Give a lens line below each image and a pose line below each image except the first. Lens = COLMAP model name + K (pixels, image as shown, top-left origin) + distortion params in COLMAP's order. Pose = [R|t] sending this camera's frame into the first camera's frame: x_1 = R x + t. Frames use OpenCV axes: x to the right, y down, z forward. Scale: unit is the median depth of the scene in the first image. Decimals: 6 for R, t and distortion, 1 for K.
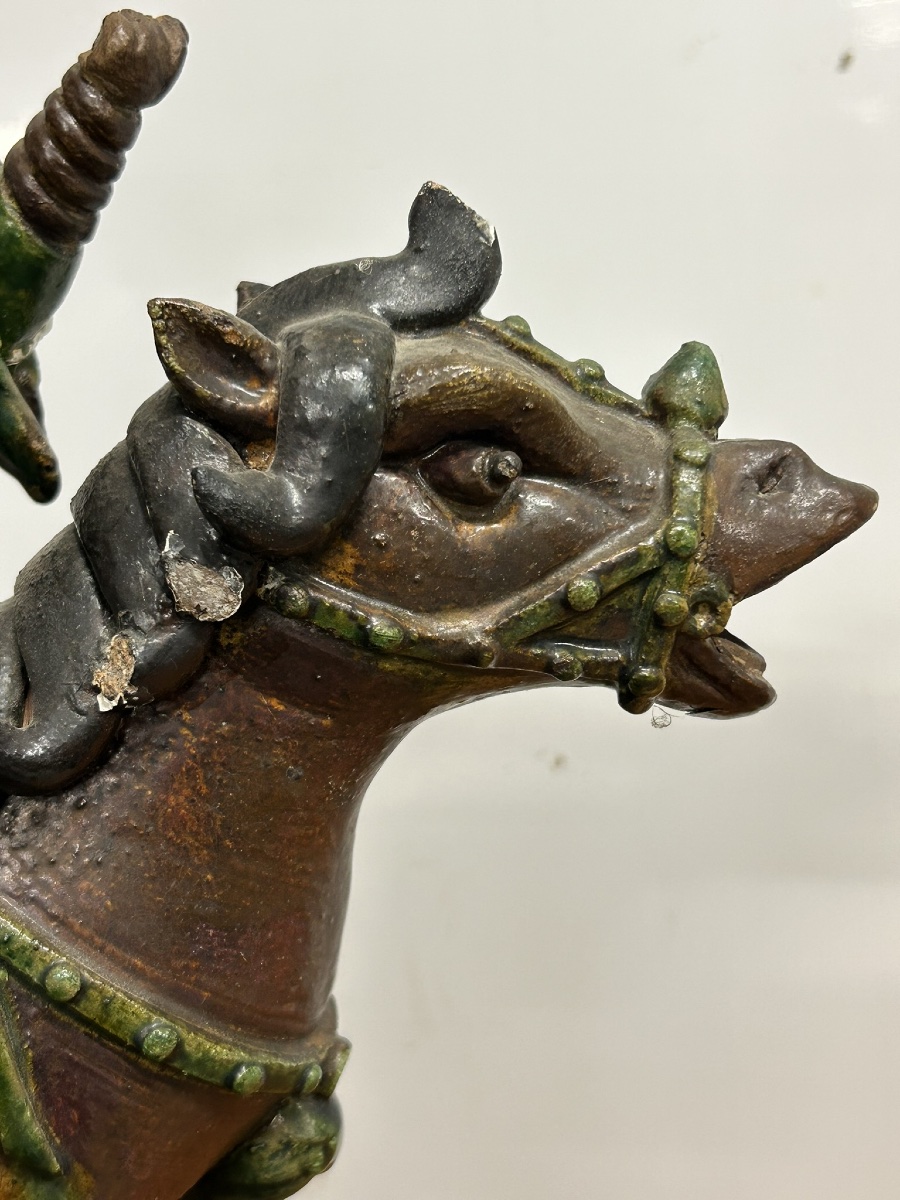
lens RADIAL K [[1712.7, 0, 447.4], [0, 1712.7, 611.6], [0, 0, 1]] dist [0.210461, -0.769761]
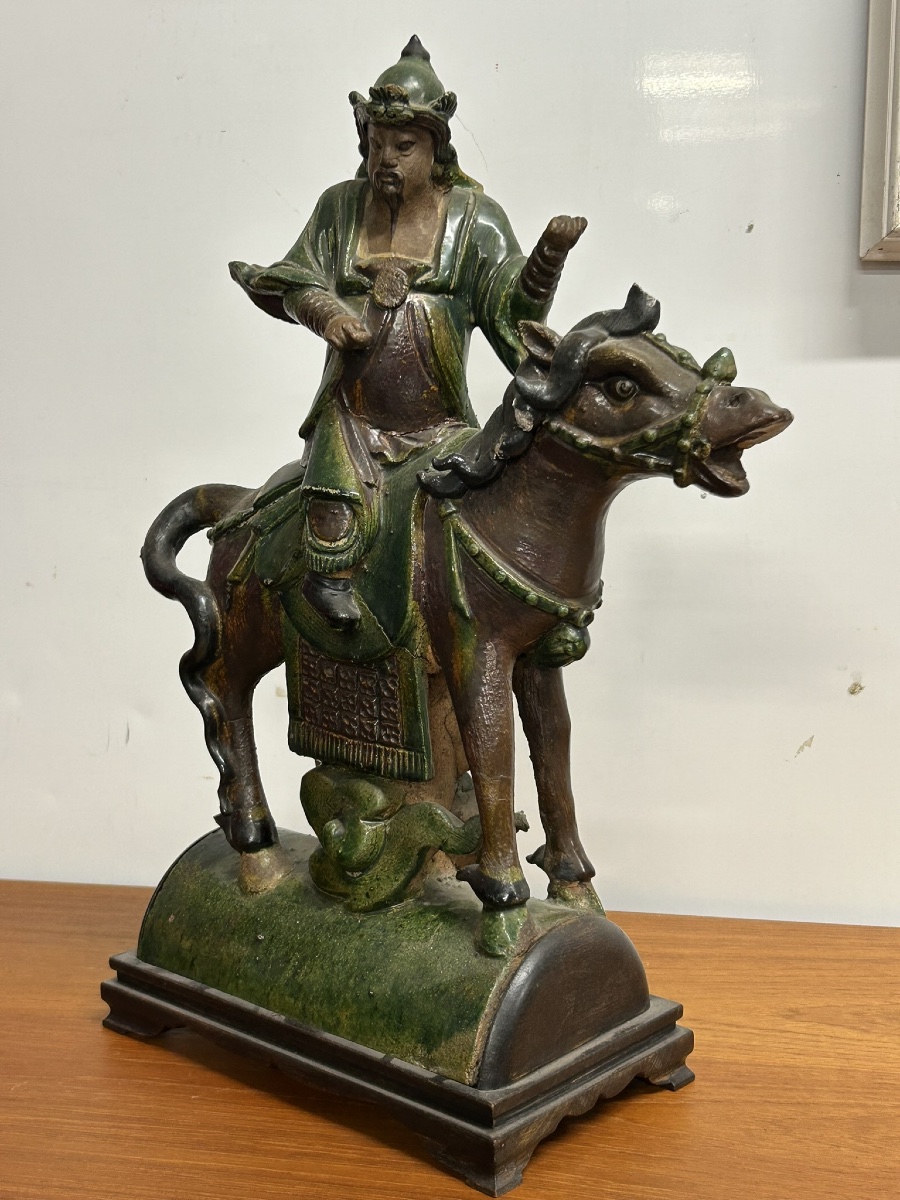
lens RADIAL K [[1716.8, 0, 472.4], [0, 1716.8, 599.4], [0, 0, 1]] dist [0.161614, 0.004492]
pose [[0.811708, 0.146207, -0.565468, 1.420682], [-0.148899, 0.987972, 0.041709, 0.172428], [0.564764, 0.050342, 0.823715, -1.389369]]
